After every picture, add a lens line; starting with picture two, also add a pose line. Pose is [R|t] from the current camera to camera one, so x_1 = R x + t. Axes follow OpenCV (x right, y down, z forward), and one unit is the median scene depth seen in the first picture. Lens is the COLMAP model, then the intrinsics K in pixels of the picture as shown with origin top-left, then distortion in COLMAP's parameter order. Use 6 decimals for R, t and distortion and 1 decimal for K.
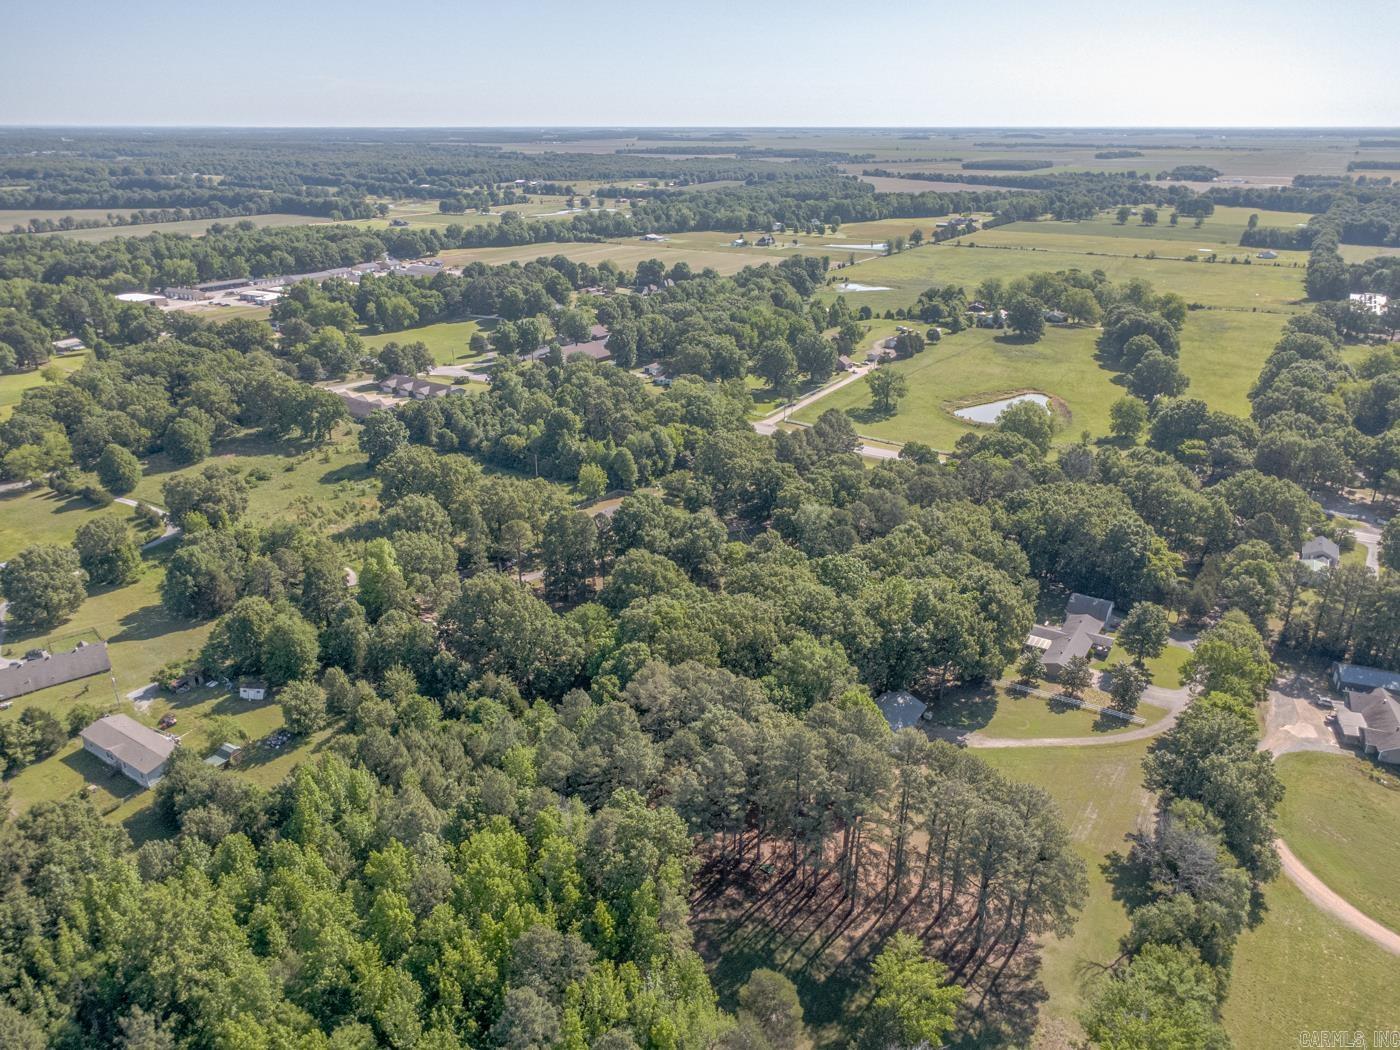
lens RADIAL K [[986.1, 0, 694.9], [0, 986.1, 524.3], [0, 0, 1]] dist [0.001788, 0.002737]
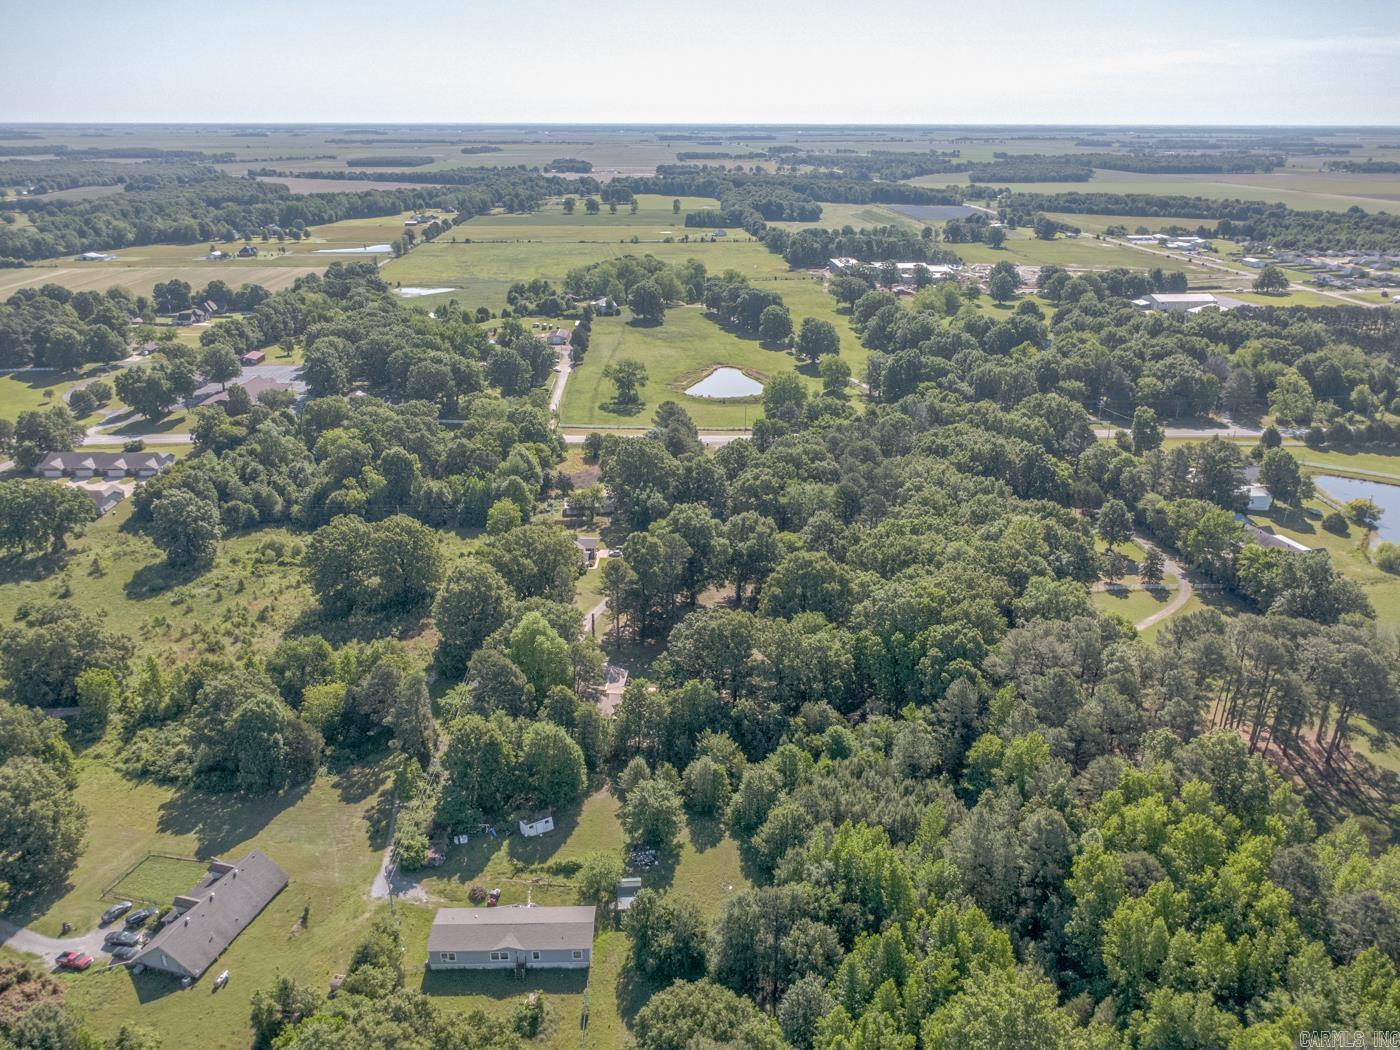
lens RADIAL K [[986.1, 0, 694.9], [0, 986.1, 524.3], [0, 0, 1]] dist [0.001788, 0.002737]
pose [[0.820450, -0.216034, 0.529330, -0.107870], [0.214230, 0.974571, 0.065697, -0.014583], [-0.530063, 0.059498, 0.845868, 0.034338]]
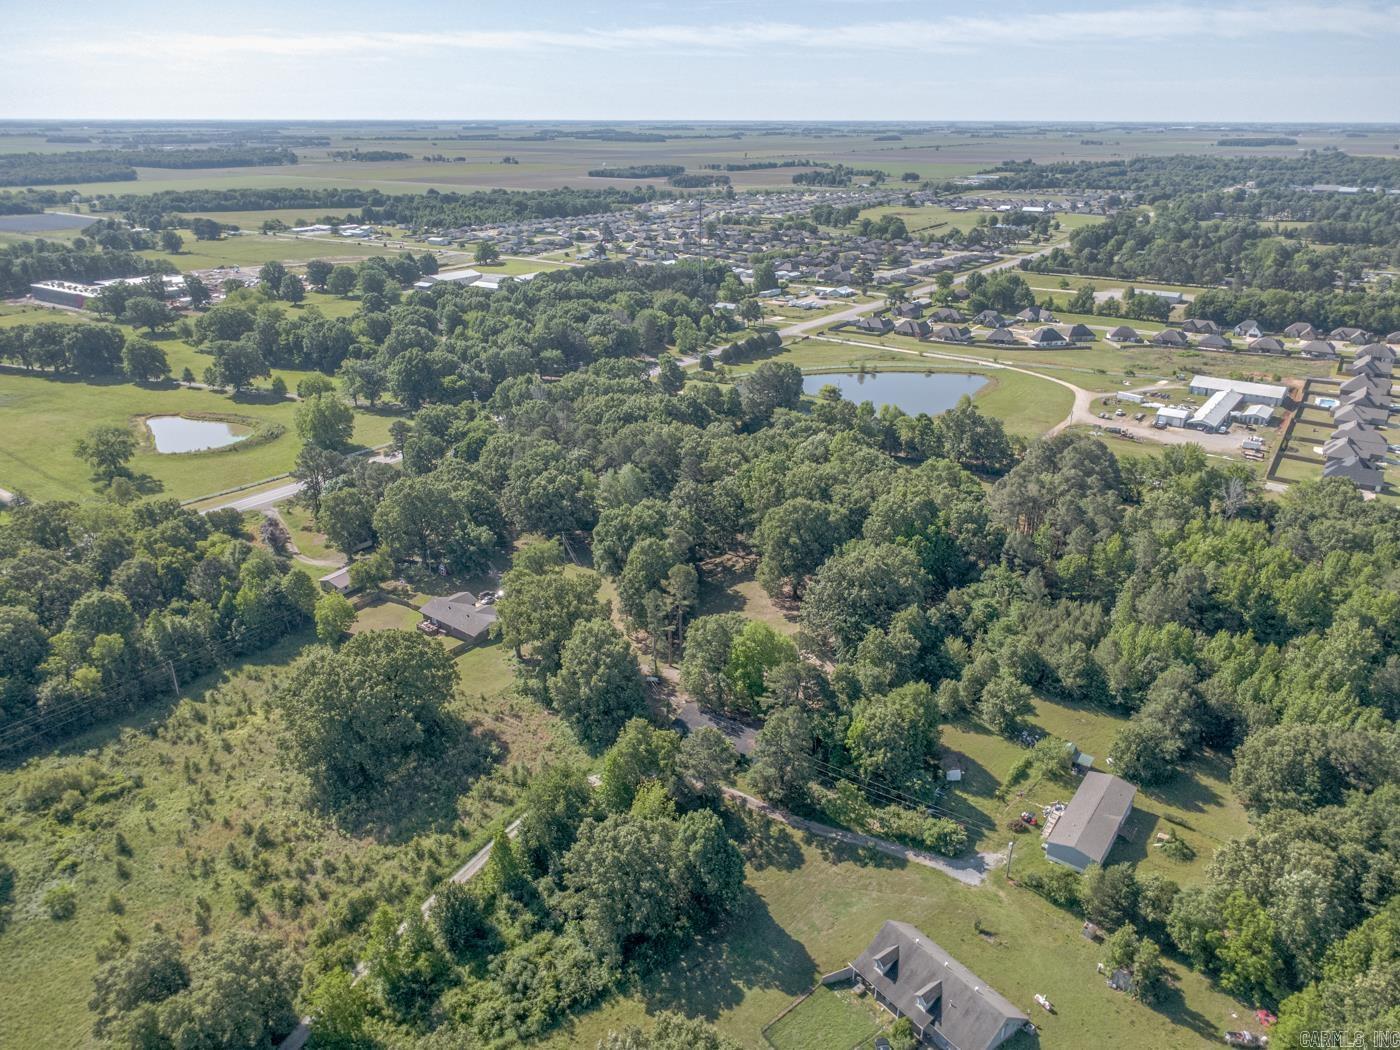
lens RADIAL K [[986.1, 0, 694.9], [0, 986.1, 524.3], [0, 0, 1]] dist [0.001788, 0.002737]
pose [[0.056159, -0.384160, 0.921557, -0.178766], [0.377986, 0.862492, 0.336504, -0.060434], [-0.924107, 0.329438, 0.193643, 0.146215]]
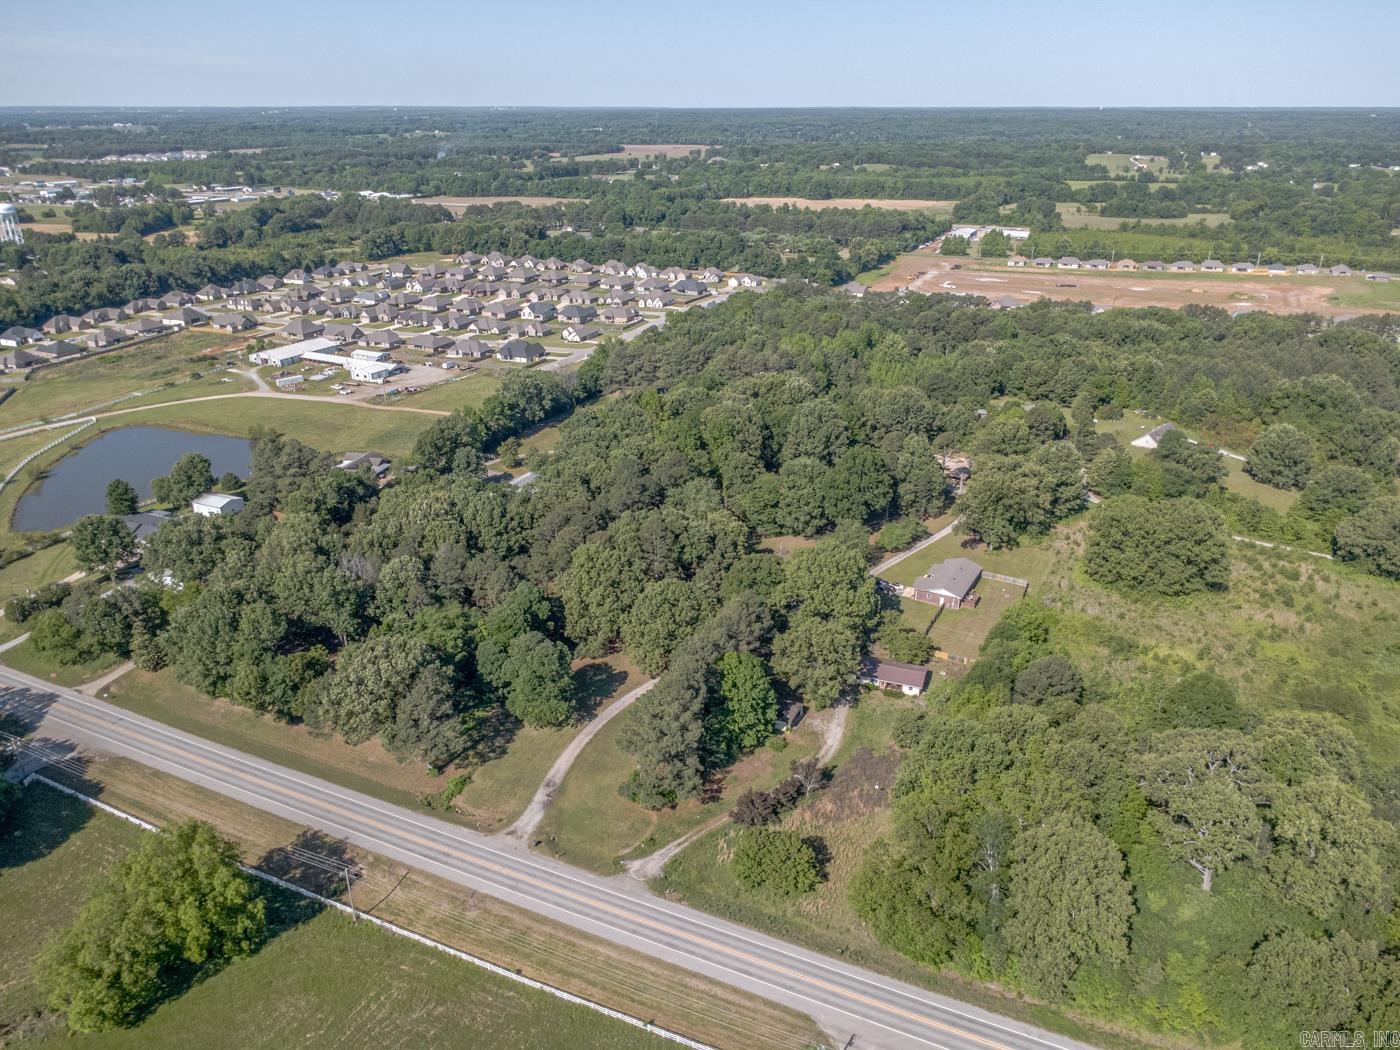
lens RADIAL K [[986.1, 0, 694.9], [0, 986.1, 524.3], [0, 0, 1]] dist [0.001788, 0.002737]
pose [[-0.995589, 0.036363, -0.086489, 0.044765], [-0.036269, 0.701013, 0.712225, -0.144689], [0.086528, 0.712220, -0.696602, 0.348378]]
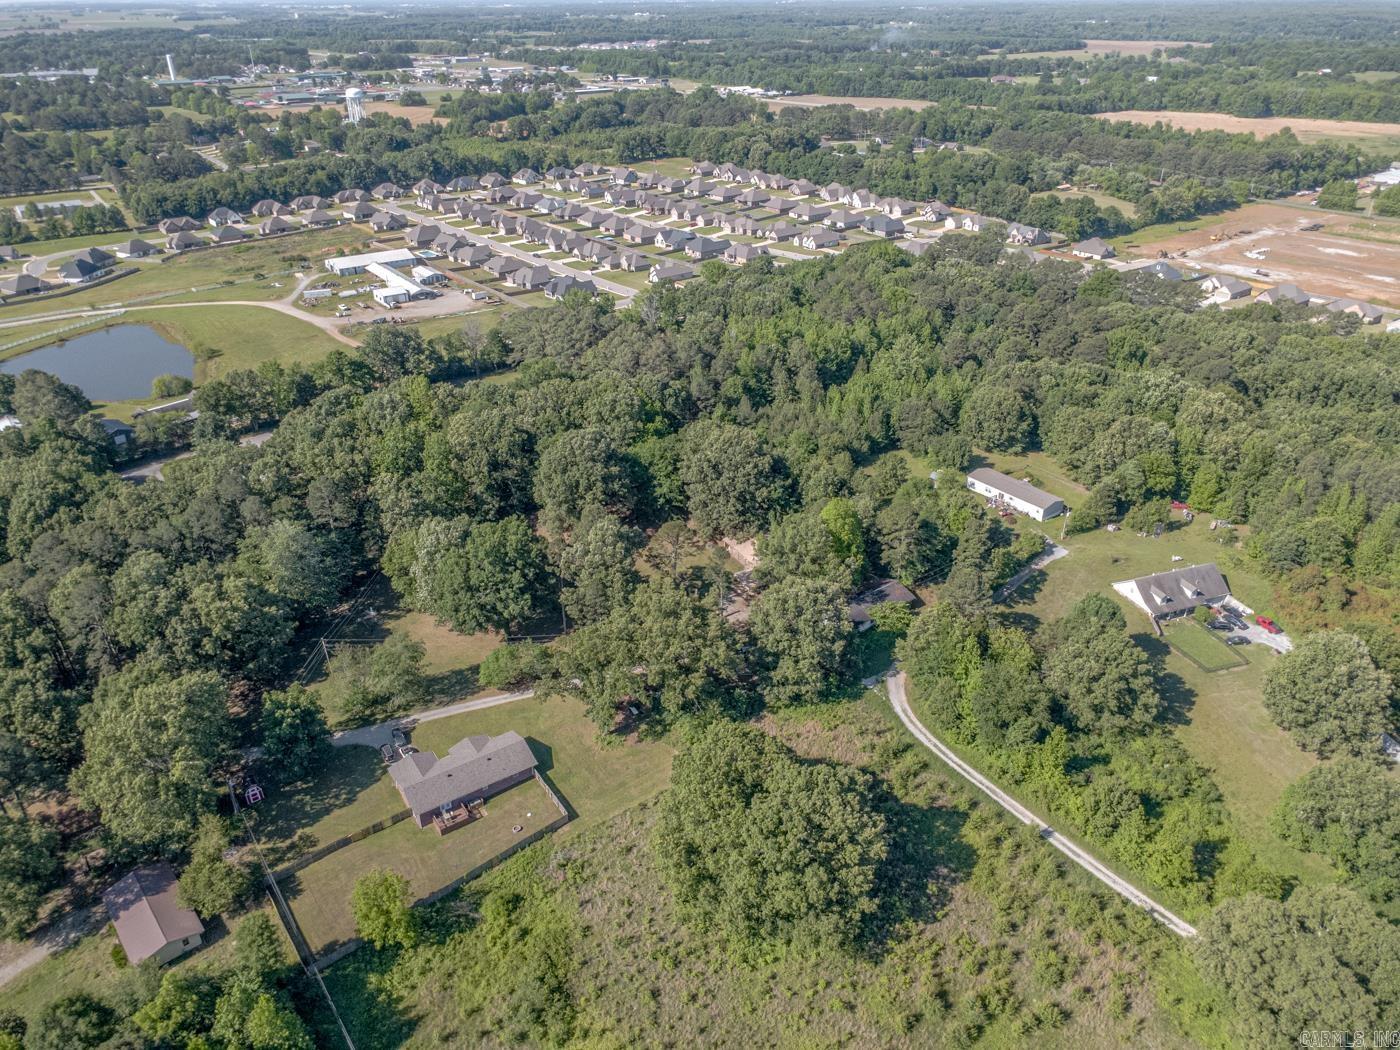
lens RADIAL K [[979.8, 0, 688.6], [0, 979.8, 519.9], [0, 0, 1]] dist [0.005082, 0.001089]
pose [[-0.930903, -0.171405, 0.322553, -0.080567], [0.141069, 0.645836, 0.750330, -0.108926], [-0.336927, 0.743986, -0.577031, 0.263851]]
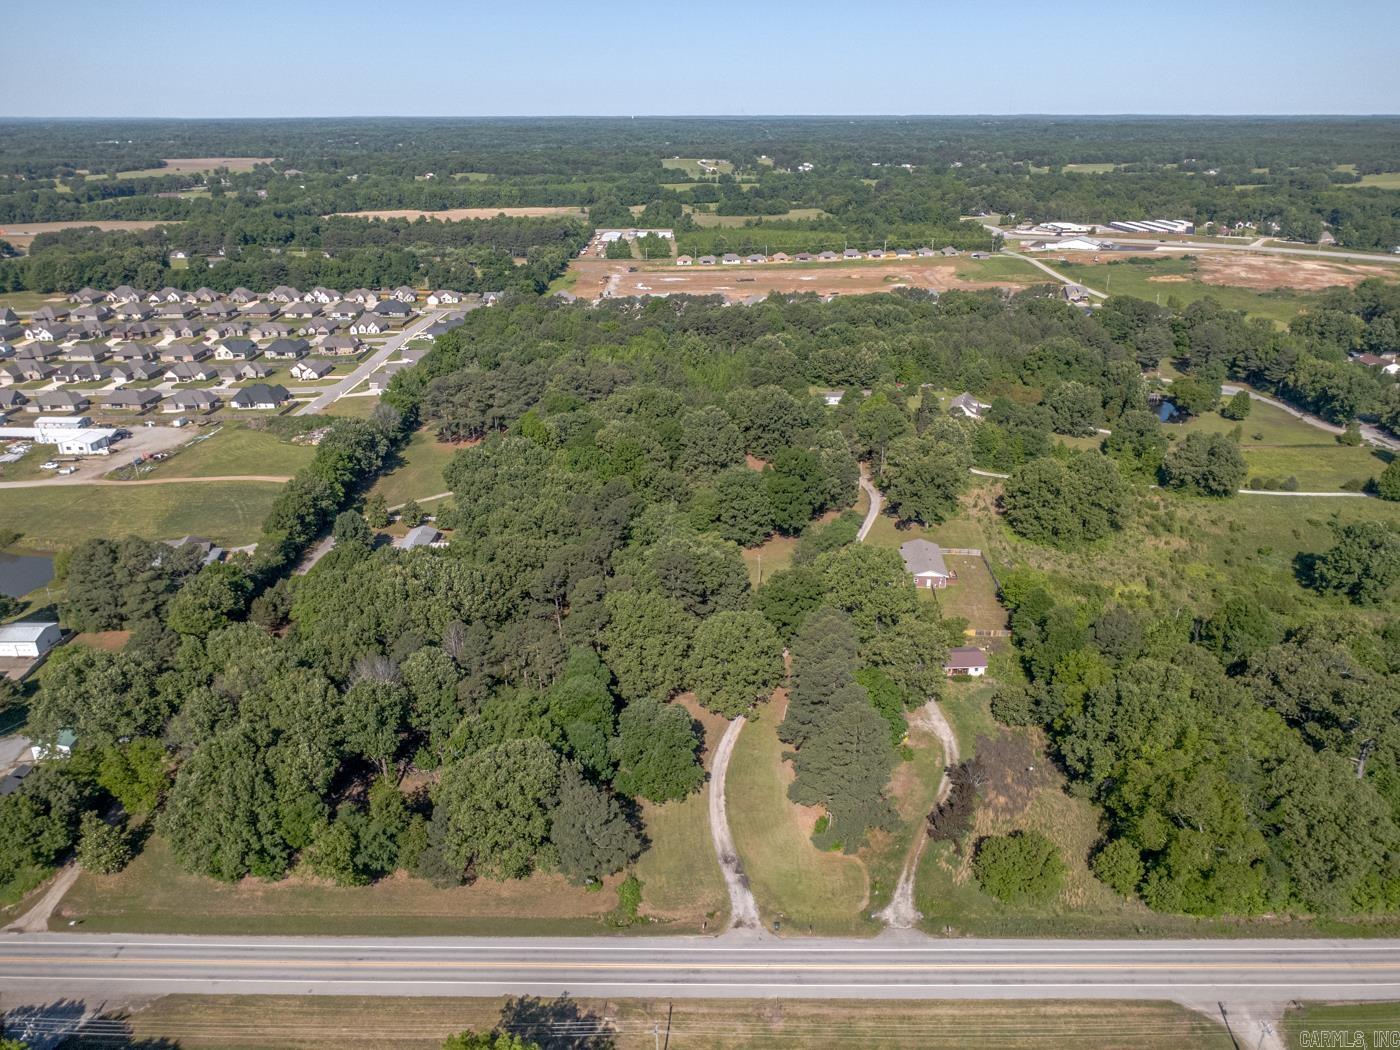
lens RADIAL K [[986.1, 0, 694.9], [0, 986.1, 524.3], [0, 0, 1]] dist [0.001788, 0.002737]
pose [[-0.867722, 0.193254, -0.457943, 0.109614], [-0.187652, 0.725772, 0.661847, -0.130918], [0.460267, 0.660233, -0.593504, 0.318572]]
